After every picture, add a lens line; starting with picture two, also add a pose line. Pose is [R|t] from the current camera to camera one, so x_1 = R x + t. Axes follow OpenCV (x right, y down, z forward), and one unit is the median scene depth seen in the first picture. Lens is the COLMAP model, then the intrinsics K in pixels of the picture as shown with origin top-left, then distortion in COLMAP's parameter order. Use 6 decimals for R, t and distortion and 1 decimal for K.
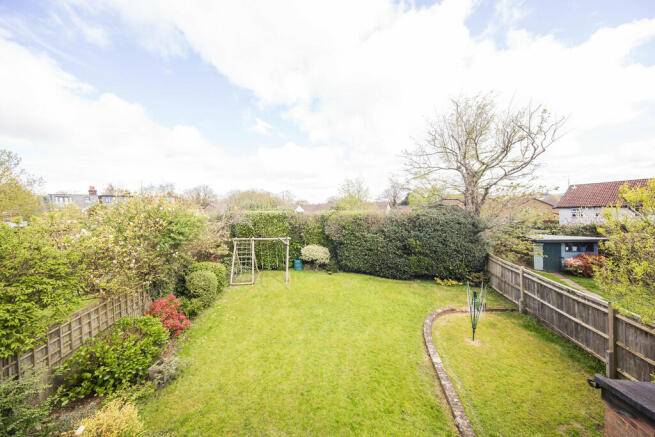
lens RADIAL K [[209.1, 0, 326.6], [0, 209.1, 211.8], [0, 0, 1]] dist [-0.002498, -0.000314]
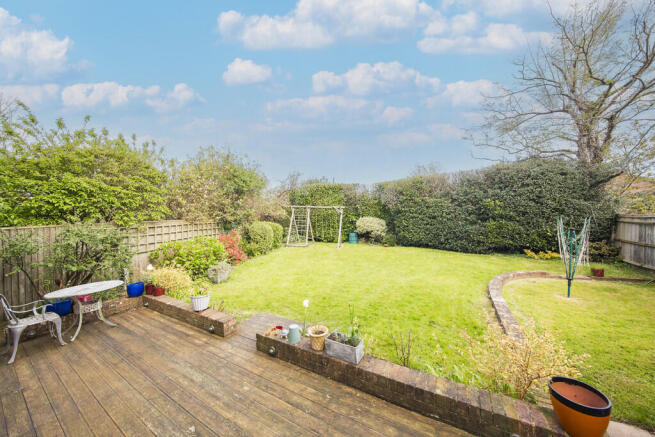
lens RADIAL K [[218.0, 0, 326.7], [0, 218.0, 222.8], [0, 0, 1]] dist [-0.011532, -0.000721]
pose [[0.940358, 0.014444, -0.339880, 0.101000], [-0.022590, 0.999544, -0.020023, 0.231891], [0.339436, 0.026507, 0.940256, 0.017472]]
